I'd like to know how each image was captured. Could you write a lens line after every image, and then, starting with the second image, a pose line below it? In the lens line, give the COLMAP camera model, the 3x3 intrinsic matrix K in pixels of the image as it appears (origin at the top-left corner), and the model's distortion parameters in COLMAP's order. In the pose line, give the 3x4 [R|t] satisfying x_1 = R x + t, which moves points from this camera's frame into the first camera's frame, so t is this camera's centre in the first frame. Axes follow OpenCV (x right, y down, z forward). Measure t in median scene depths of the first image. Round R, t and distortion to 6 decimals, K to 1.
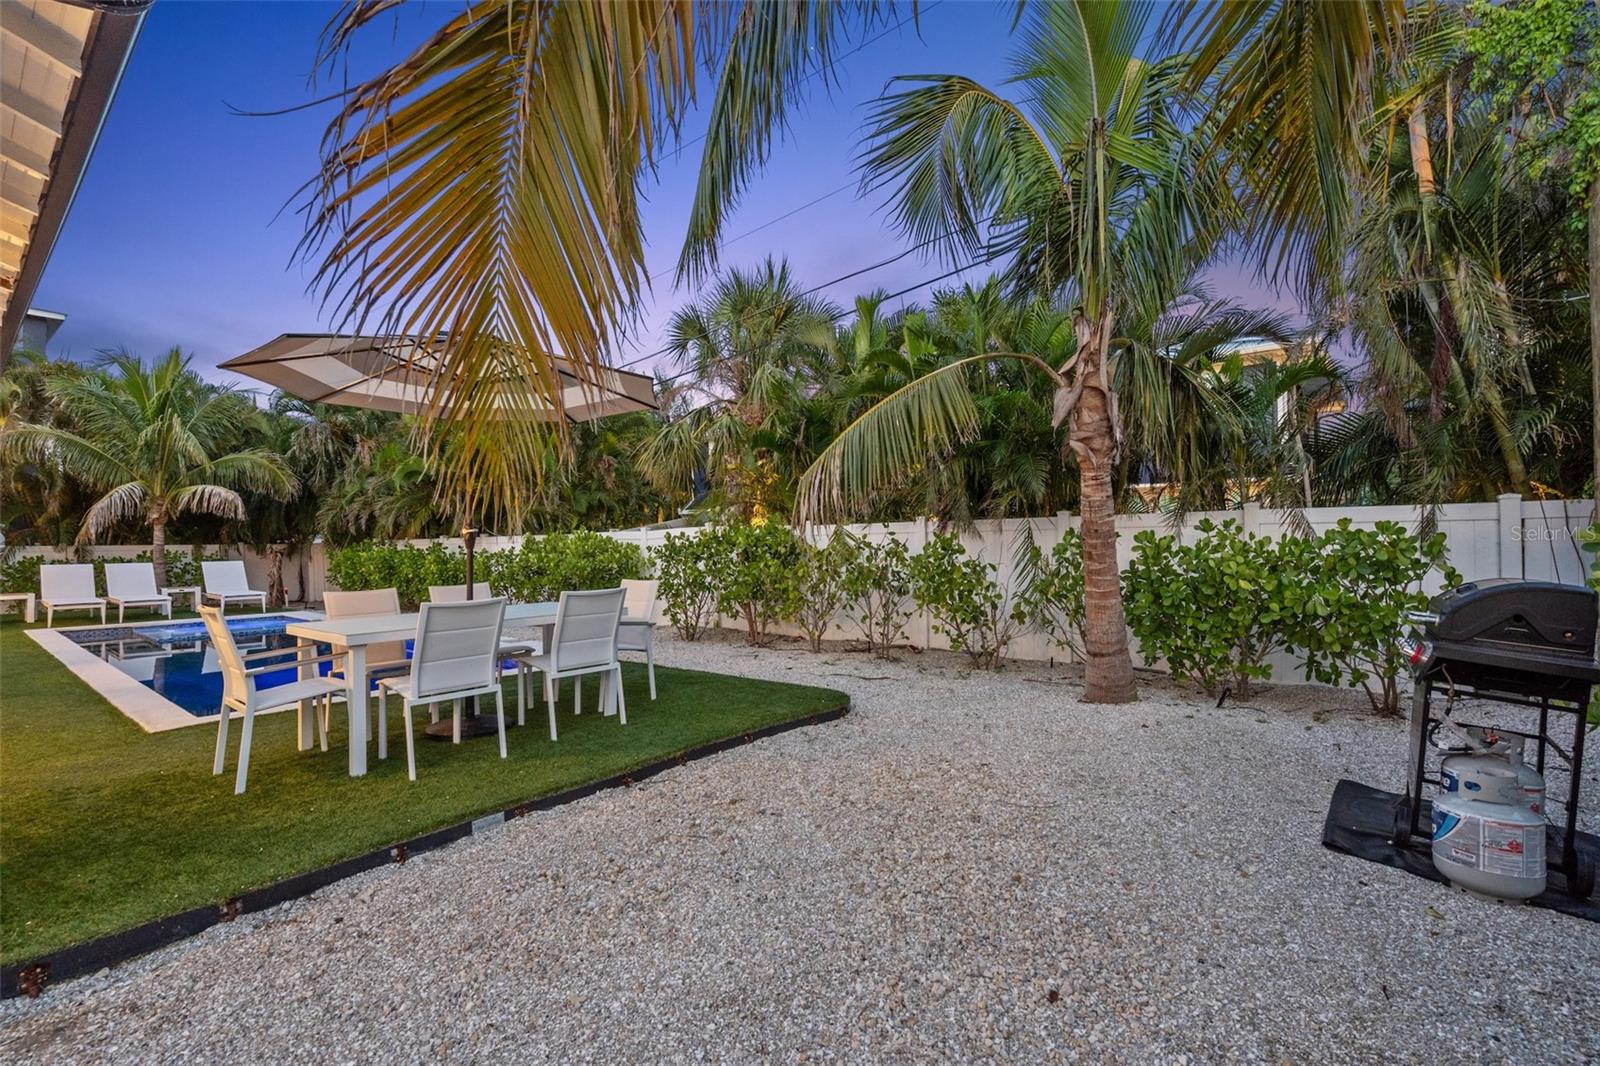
lens RADIAL K [[723.1, 0, 800.1], [0, 723.1, 536.4], [0, 0, 1]] dist [-0.002135, -0.000130]
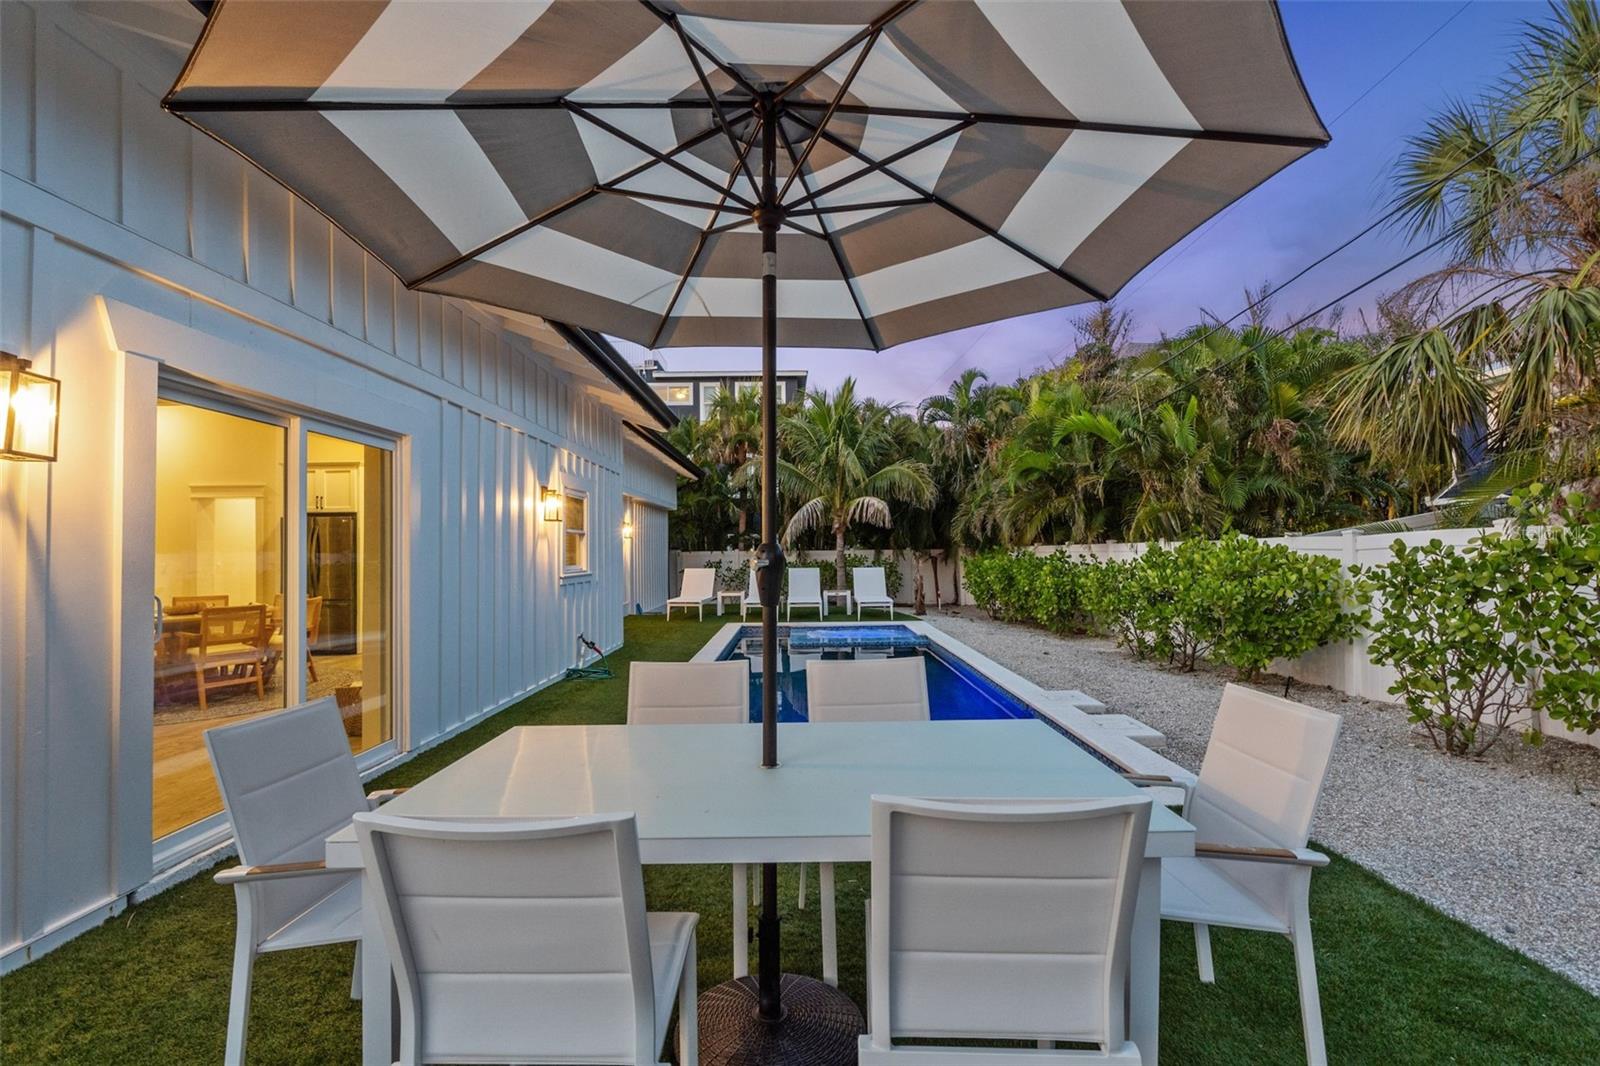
lens RADIAL K [[728.1, 0, 800.0], [0, 728.1, 533.0], [0, 0, 1]] dist [0.000605, 0.000072]
pose [[0.638747, -0.011879, -0.769325, -0.038160], [0.007256, 0.999929, -0.009415, -0.006282], [0.769383, 0.000431, 0.638788, 0.233961]]
